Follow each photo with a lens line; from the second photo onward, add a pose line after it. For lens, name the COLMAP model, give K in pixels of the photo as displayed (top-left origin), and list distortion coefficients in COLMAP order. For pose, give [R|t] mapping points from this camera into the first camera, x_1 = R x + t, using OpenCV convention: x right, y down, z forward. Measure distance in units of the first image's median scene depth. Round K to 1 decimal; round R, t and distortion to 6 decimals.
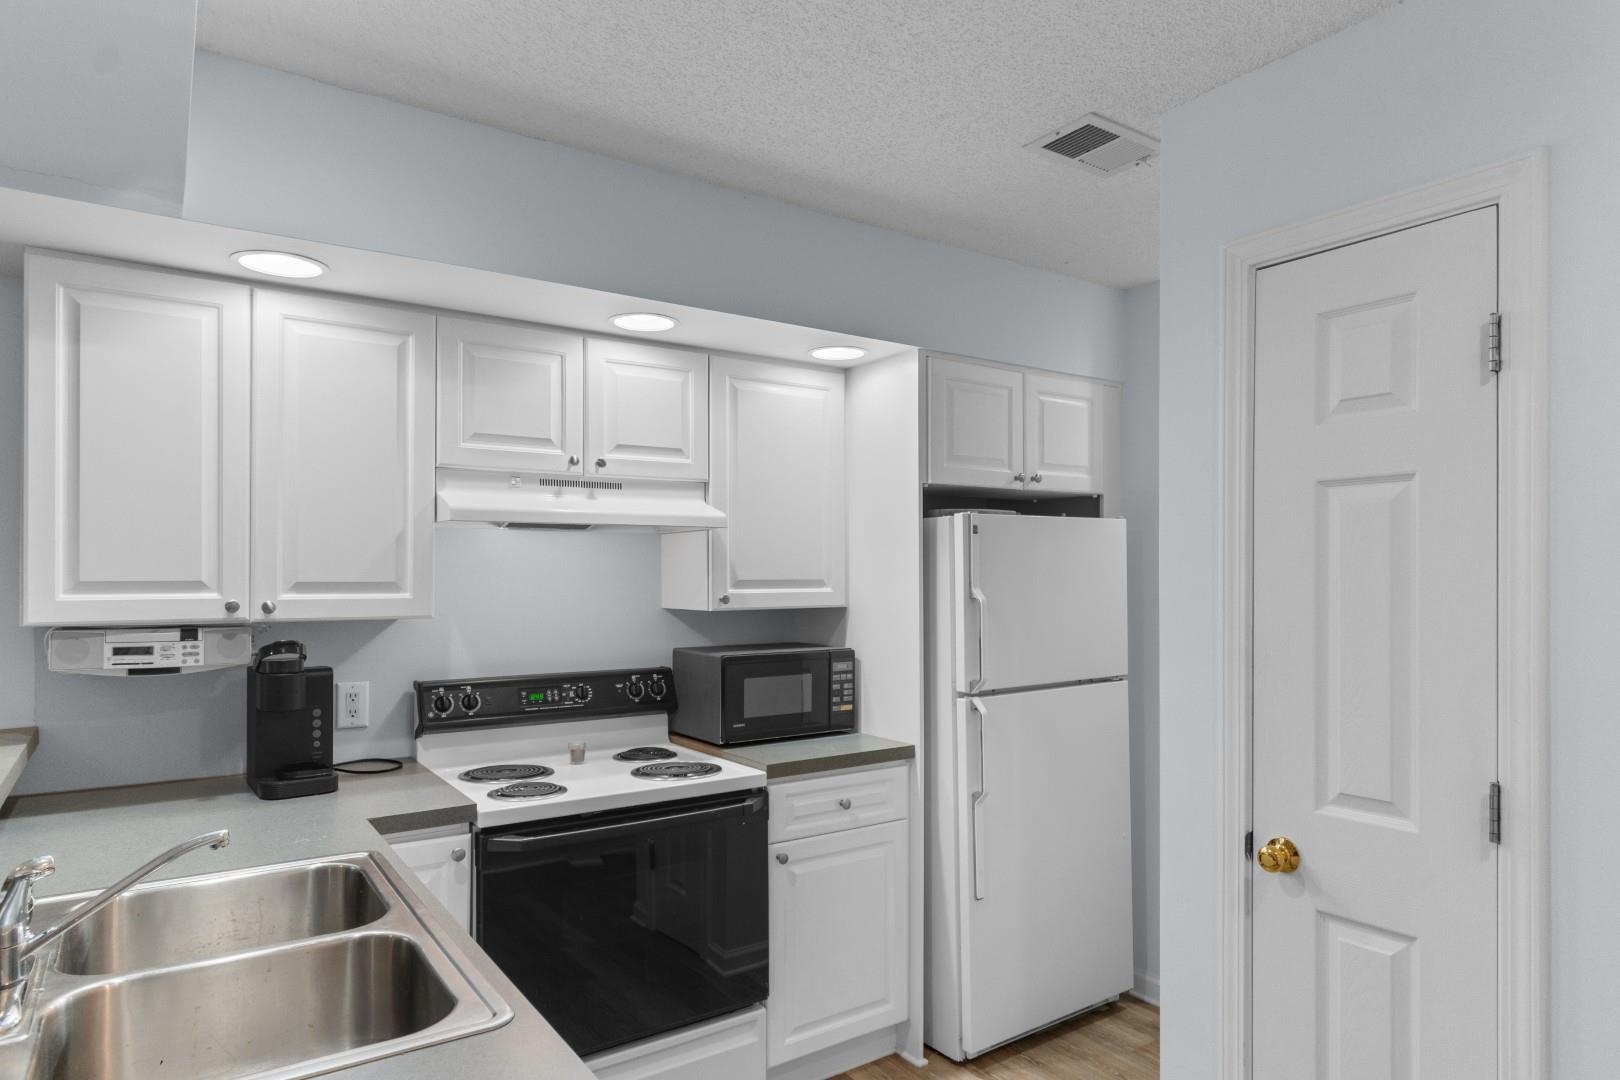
lens RADIAL K [[938.3, 0, 815.4], [0, 938.3, 570.9], [0, 0, 1]] dist [0.001727, -0.000529]
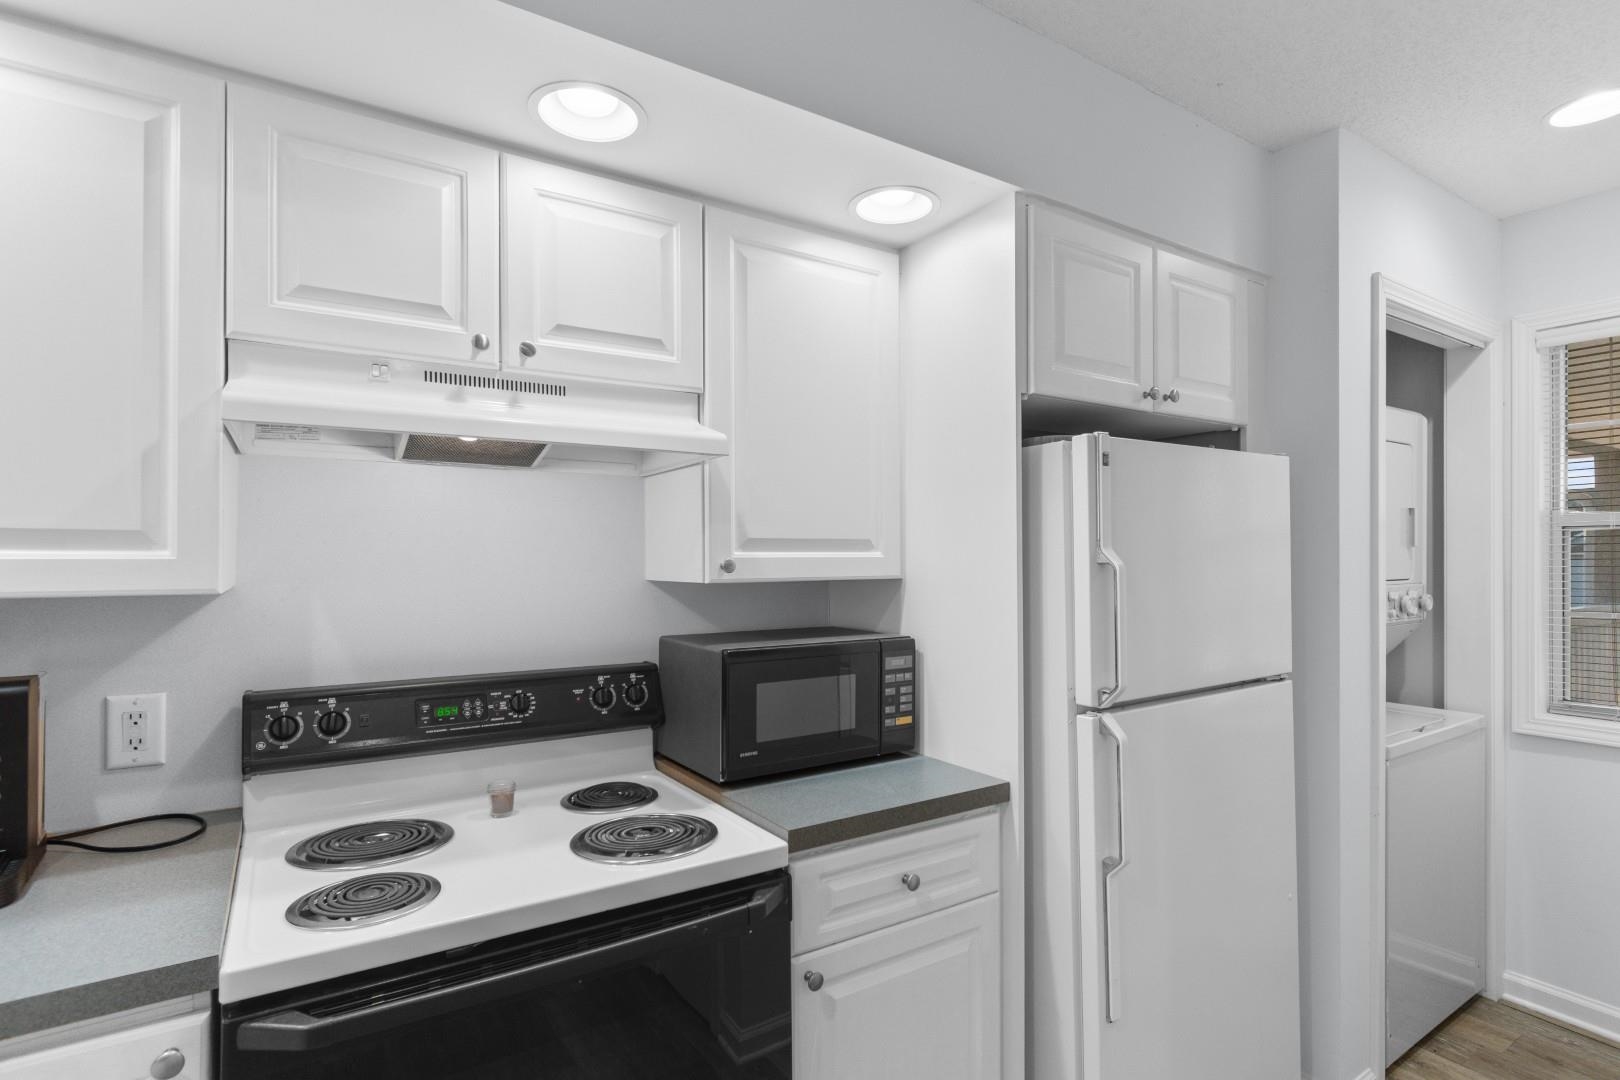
lens RADIAL K [[798.3, 0, 816.4], [0, 798.3, 554.8], [0, 0, 1]] dist [0.002945, -0.000218]
pose [[0.999543, -0.001868, -0.030176, -0.015922], [0.001870, 0.999998, 0.000053, 0.023007], [0.030176, -0.000109, 0.999545, 0.439205]]
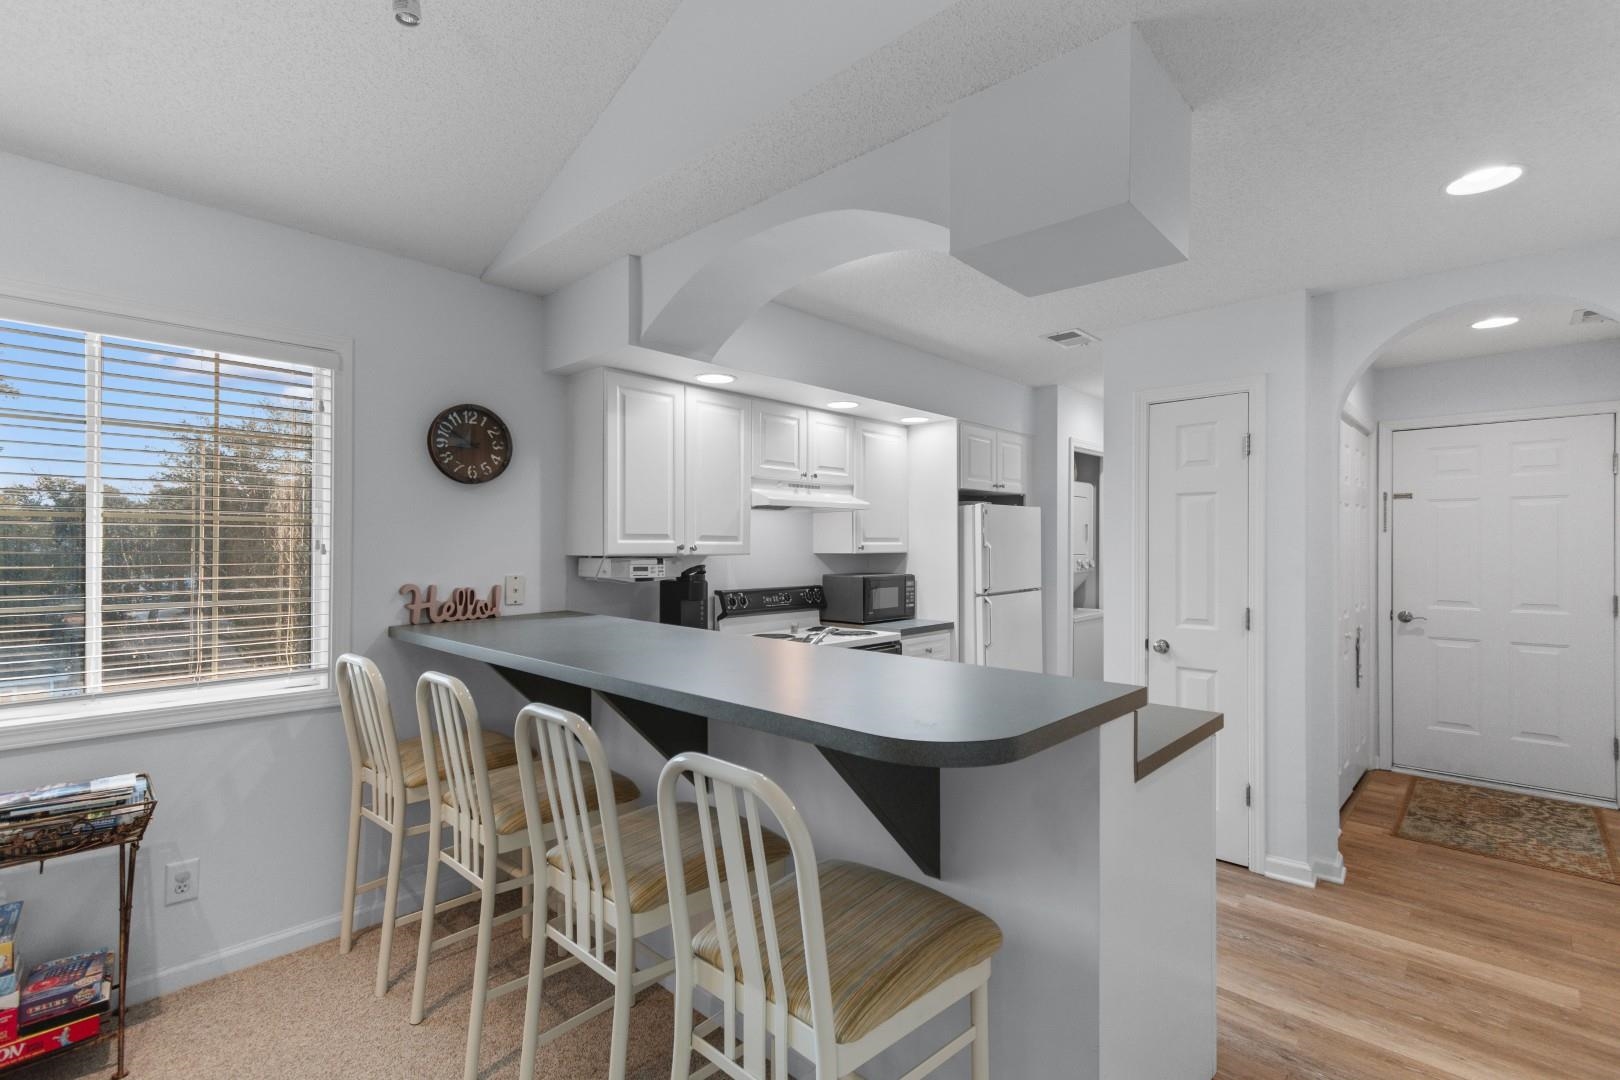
lens RADIAL K [[706.7, 0, 818.9], [0, 706.7, 547.8], [0, 0, 1]] dist [0.000291, -0.000329]
pose [[0.979534, -0.000763, 0.201278, -0.484643], [-0.000700, 0.999974, 0.007196, 0.021527], [-0.201278, -0.007190, 0.979508, -0.401987]]
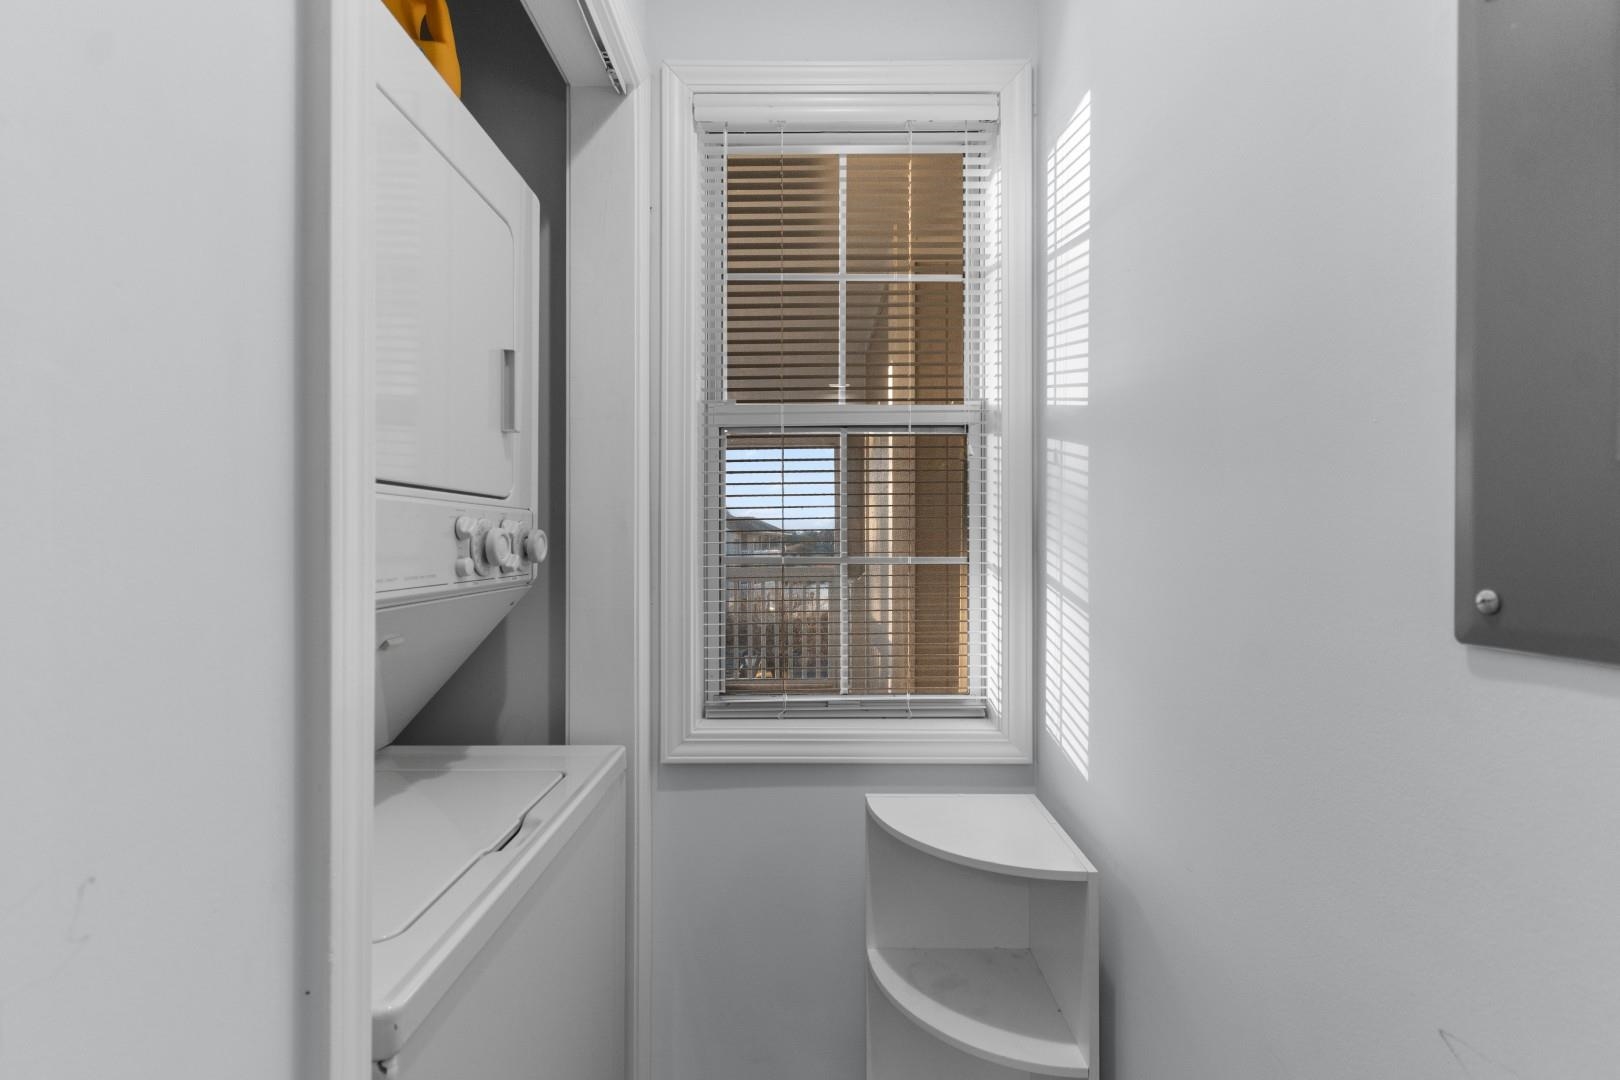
lens RADIAL K [[706.7, 0, 818.9], [0, 706.7, 547.8], [0, 0, 1]] dist [0.000291, -0.000329]
pose [[0.568771, -0.004931, 0.822481, 0.445656], [-0.004132, 0.999952, 0.008852, 0.080568], [-0.822486, -0.008434, 0.568723, 1.053964]]
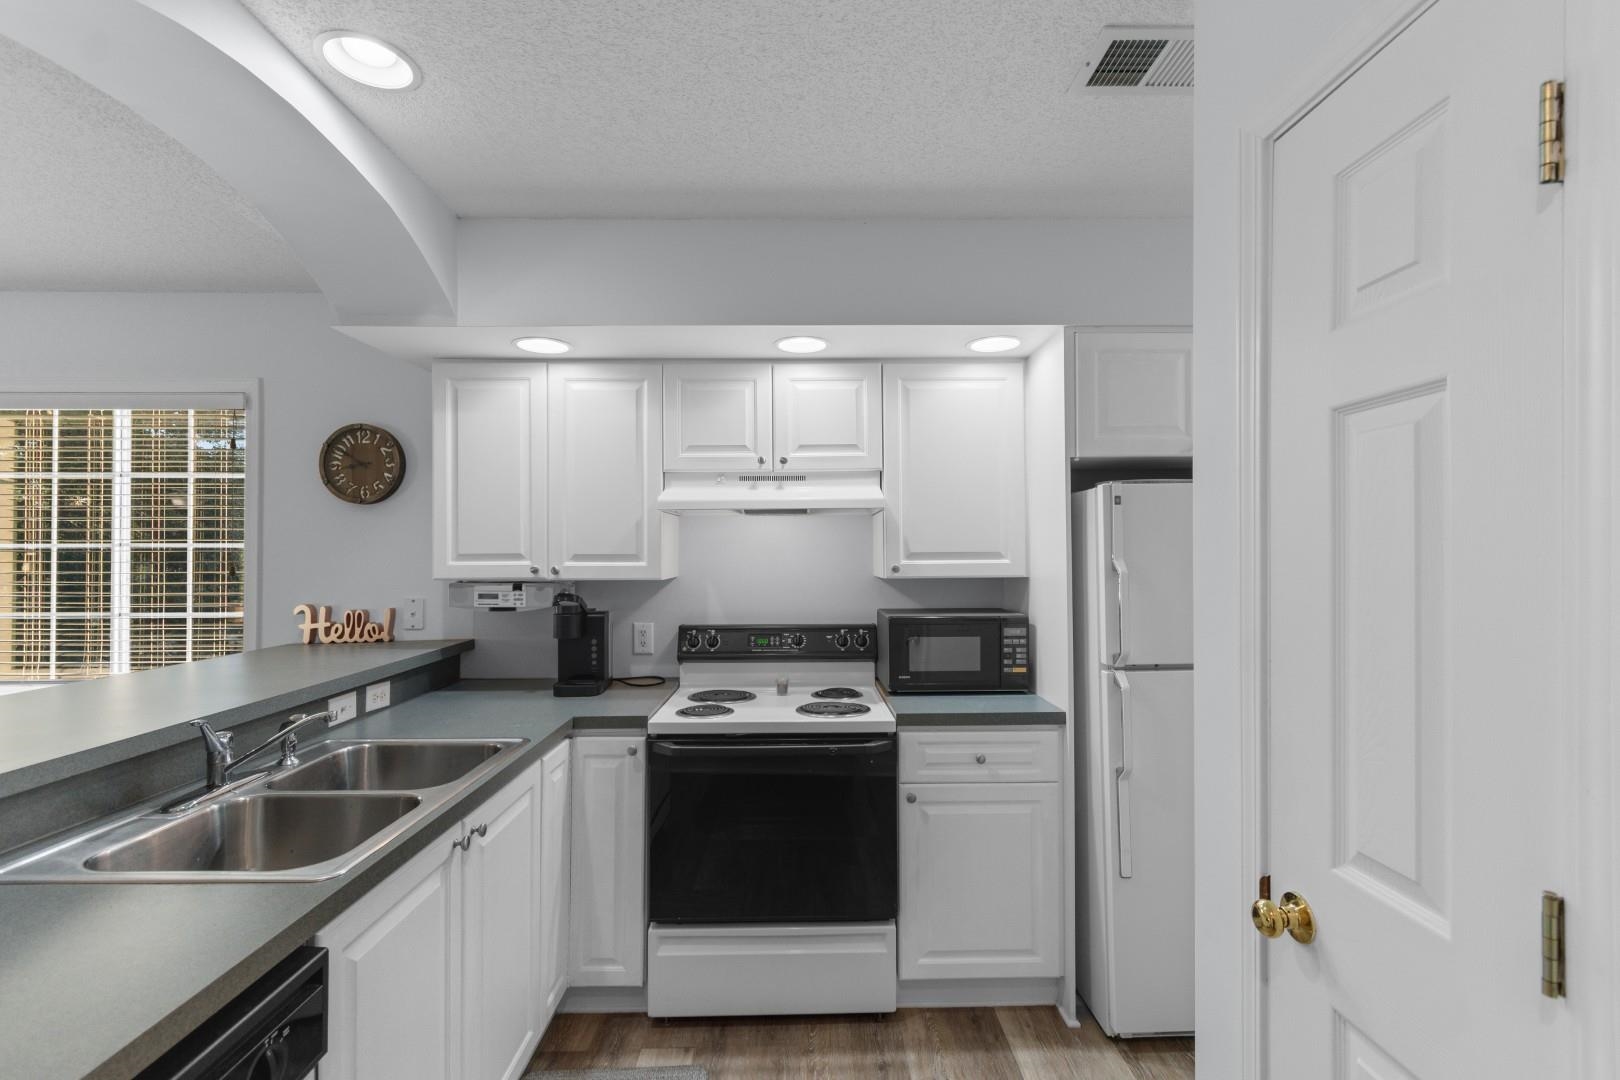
lens RADIAL K [[706.7, 0, 818.9], [0, 706.7, 547.8], [0, 0, 1]] dist [0.000291, -0.000329]
pose [[0.835129, -0.007639, -0.550001, 0.319322], [0.006935, 0.999970, -0.003357, 0.006431], [0.550010, -0.001011, 0.835157, 0.211931]]
